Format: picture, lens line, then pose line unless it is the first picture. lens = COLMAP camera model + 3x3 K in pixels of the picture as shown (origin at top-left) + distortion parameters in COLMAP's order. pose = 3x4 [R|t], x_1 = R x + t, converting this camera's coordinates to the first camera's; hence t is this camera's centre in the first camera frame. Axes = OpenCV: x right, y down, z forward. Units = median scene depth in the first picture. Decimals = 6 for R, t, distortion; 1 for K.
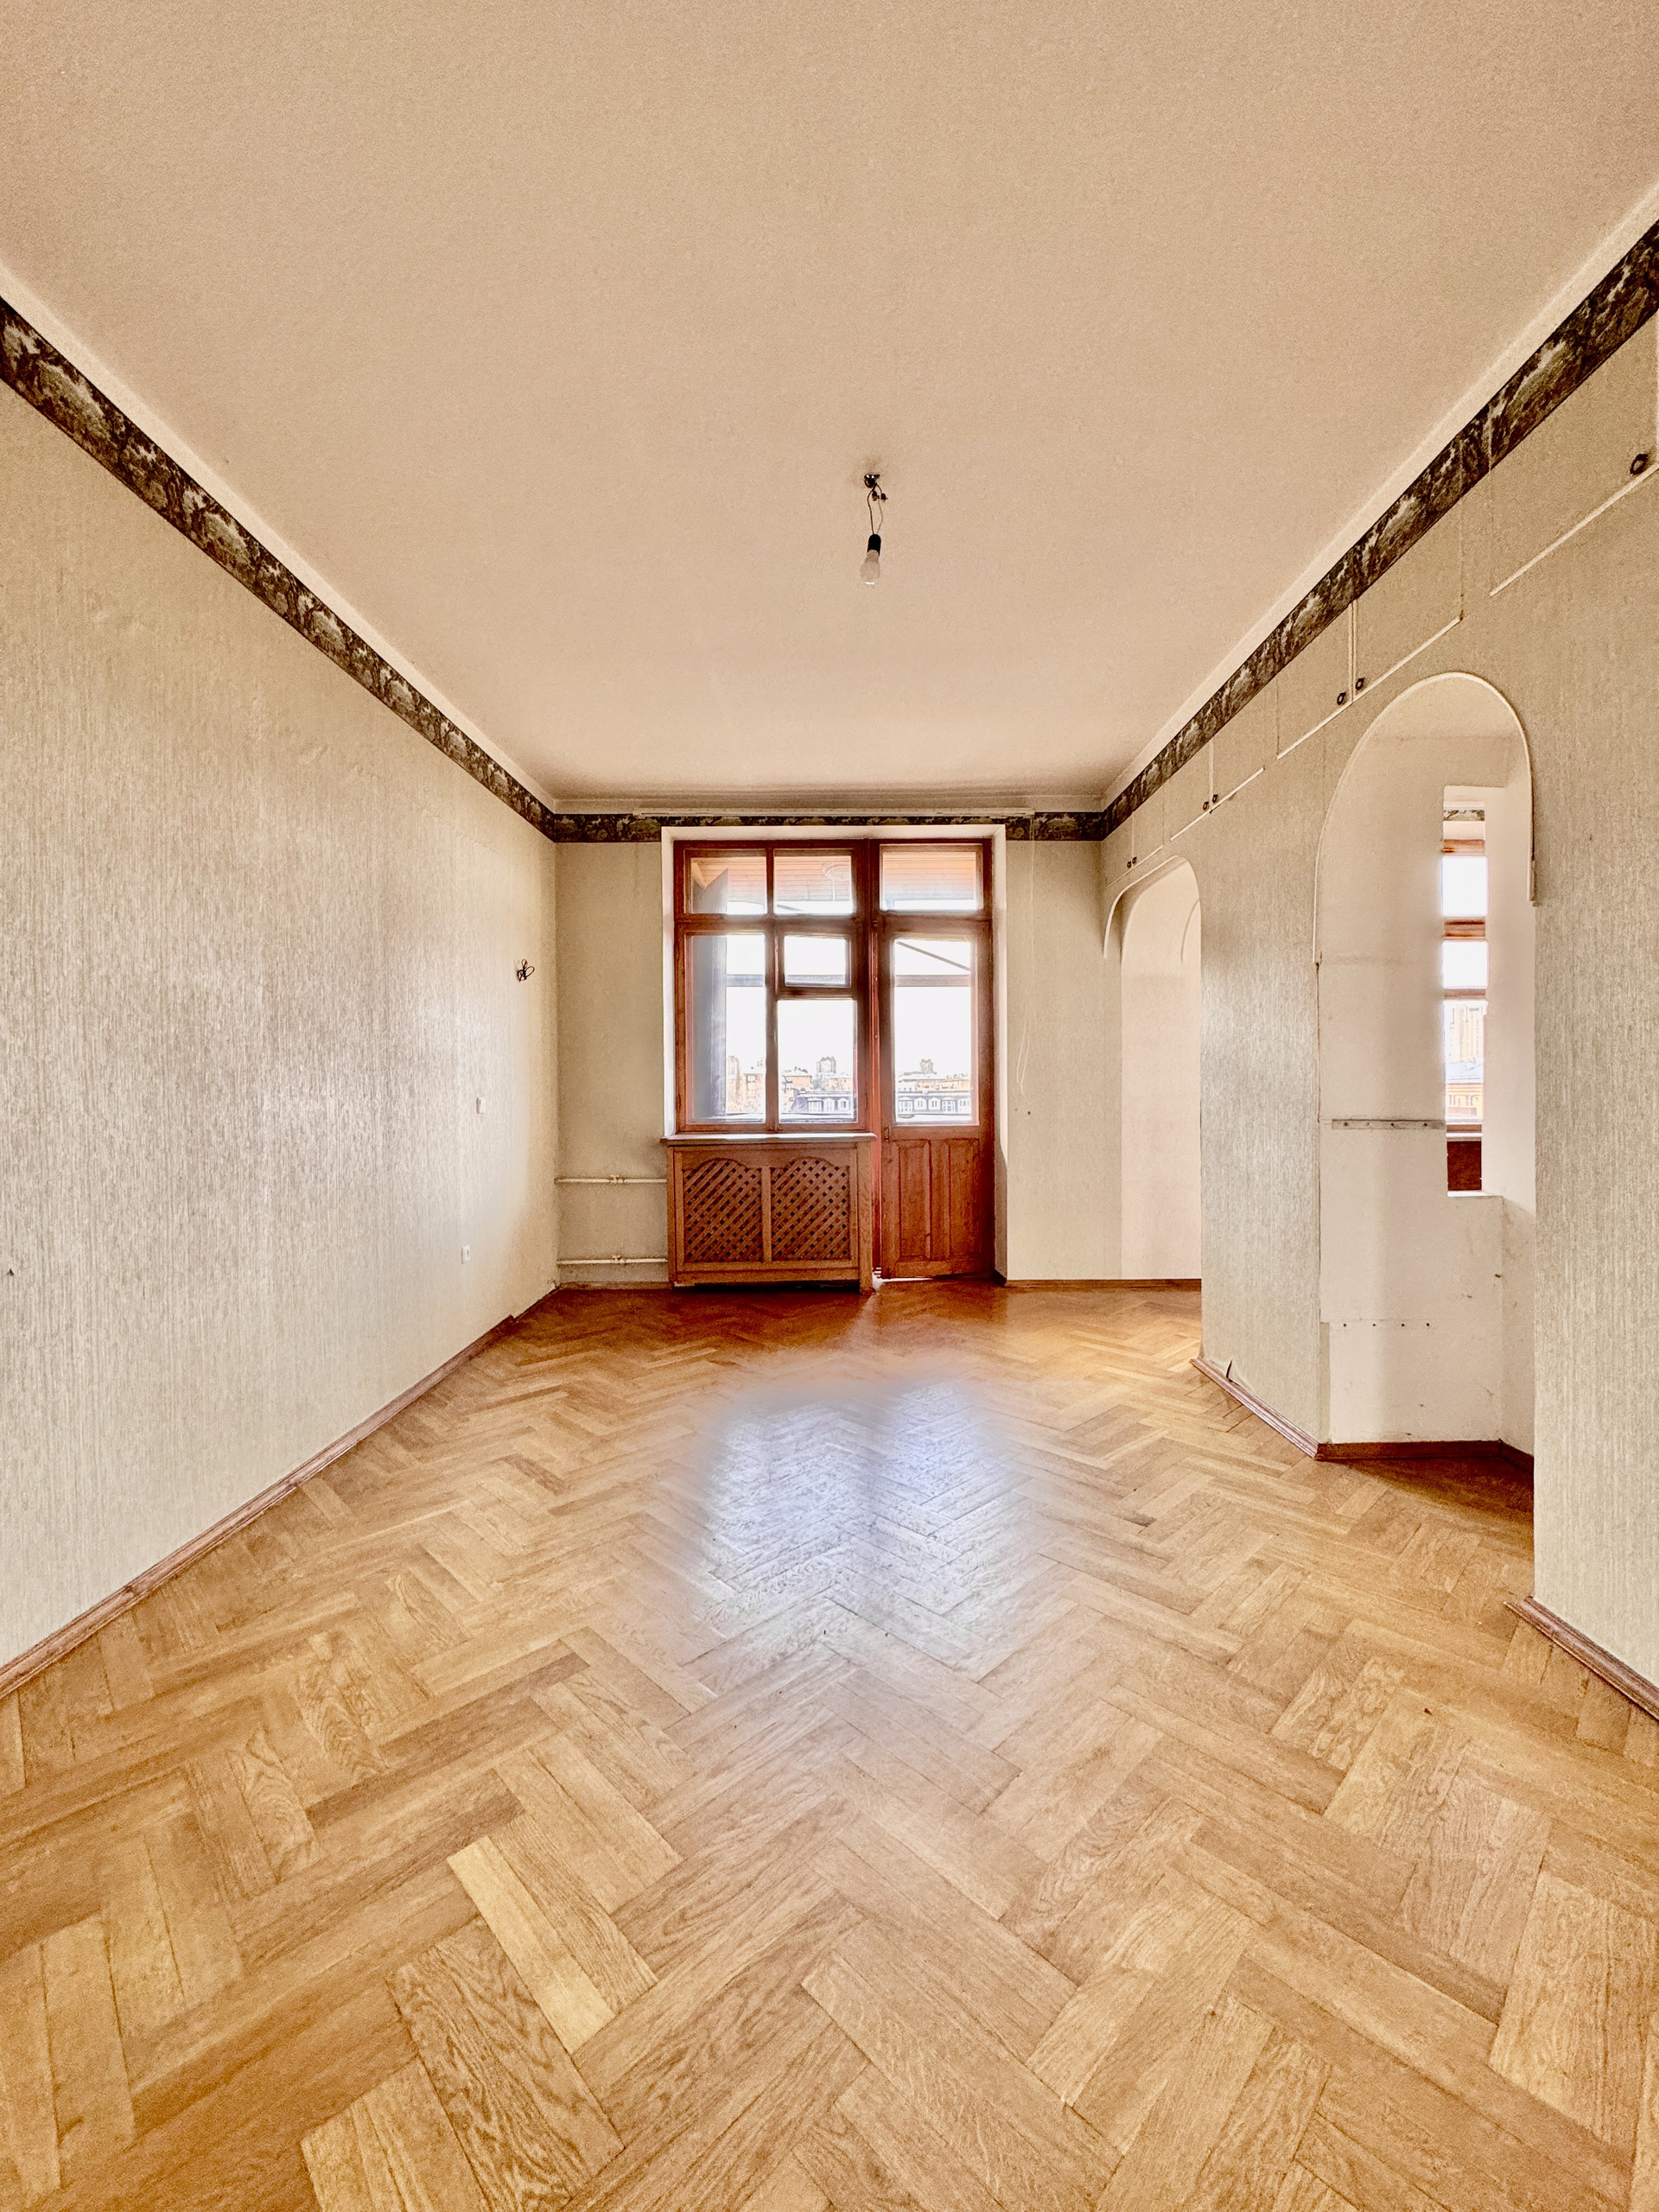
lens RADIAL K [[893.8, 0, 828.6], [0, 893.8, 1097.5], [0, 0, 1]] dist [-0.000579, 0.000098]
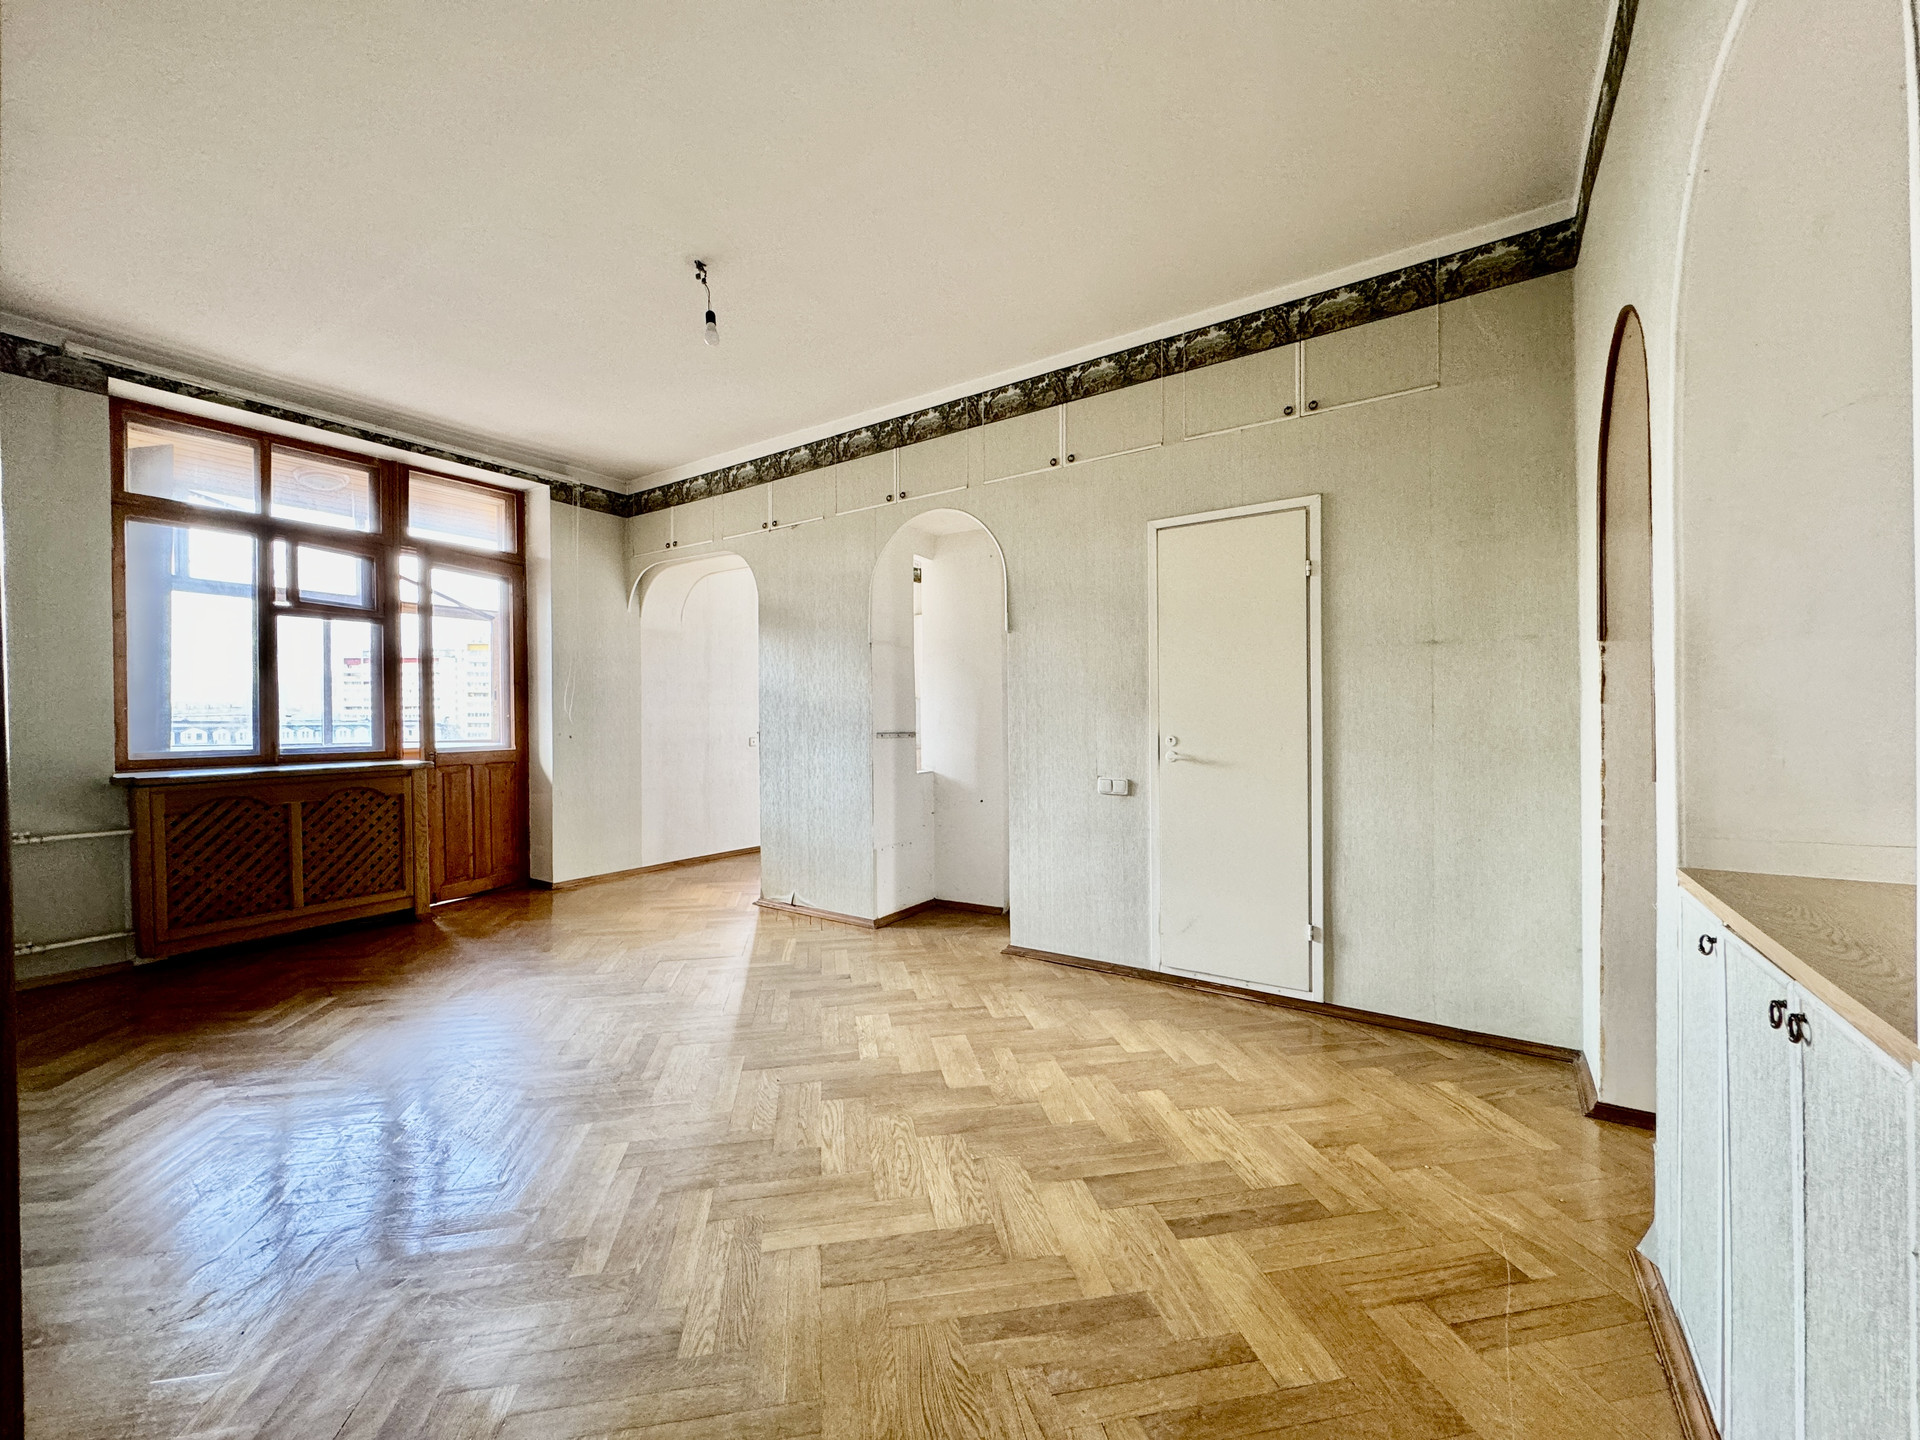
lens RADIAL K [[784.1, 0, 960.0], [0, 784.1, 720.0], [0, 0, 1]] dist [-0.001360, 0.000313]
pose [[0.547635, -0.000499, 0.836717, -0.358841], [0.008416, 0.999953, -0.004912, 0.004499], [-0.836675, 0.009732, 0.547613, 0.012566]]
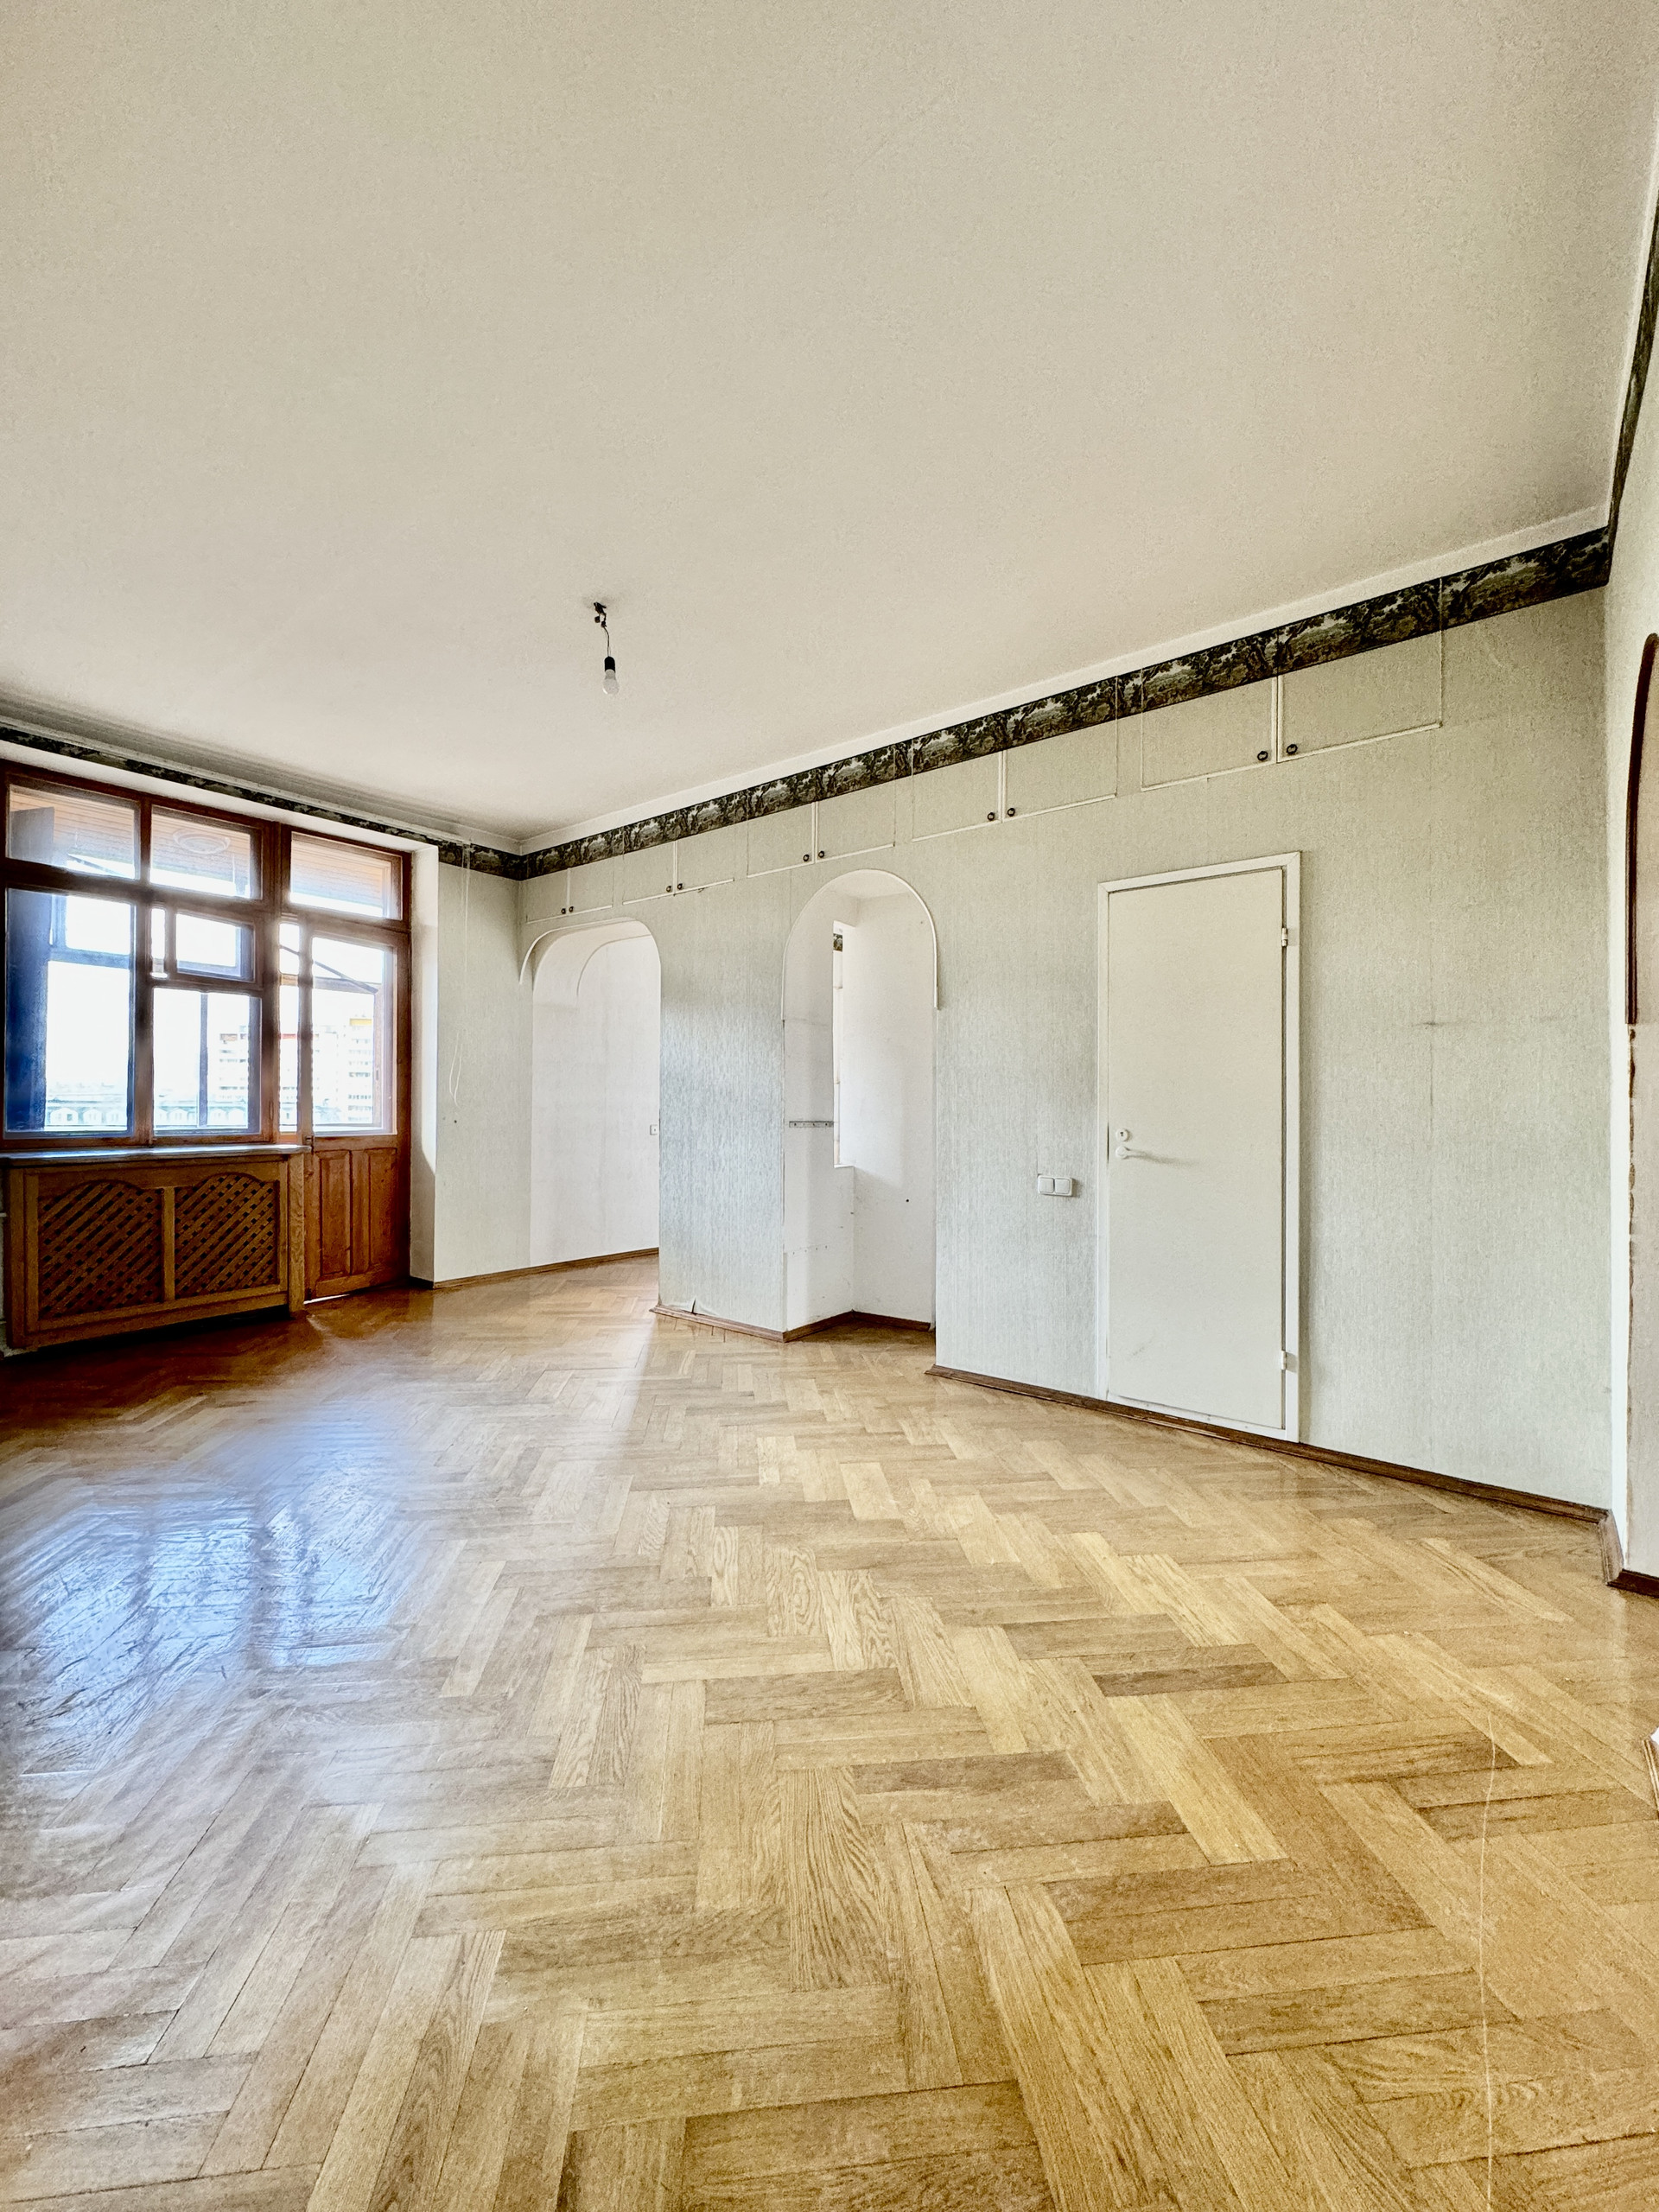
lens RADIAL K [[903.3, 0, 833.0], [0, 903.3, 1099.3], [0, 0, 1]] dist [-0.002339, 0.000247]
pose [[0.603381, 0.014844, 0.797315, -0.365884], [-0.004472, 0.999874, -0.015231, 0.005185], [-0.797441, 0.005624, 0.603371, -0.005823]]
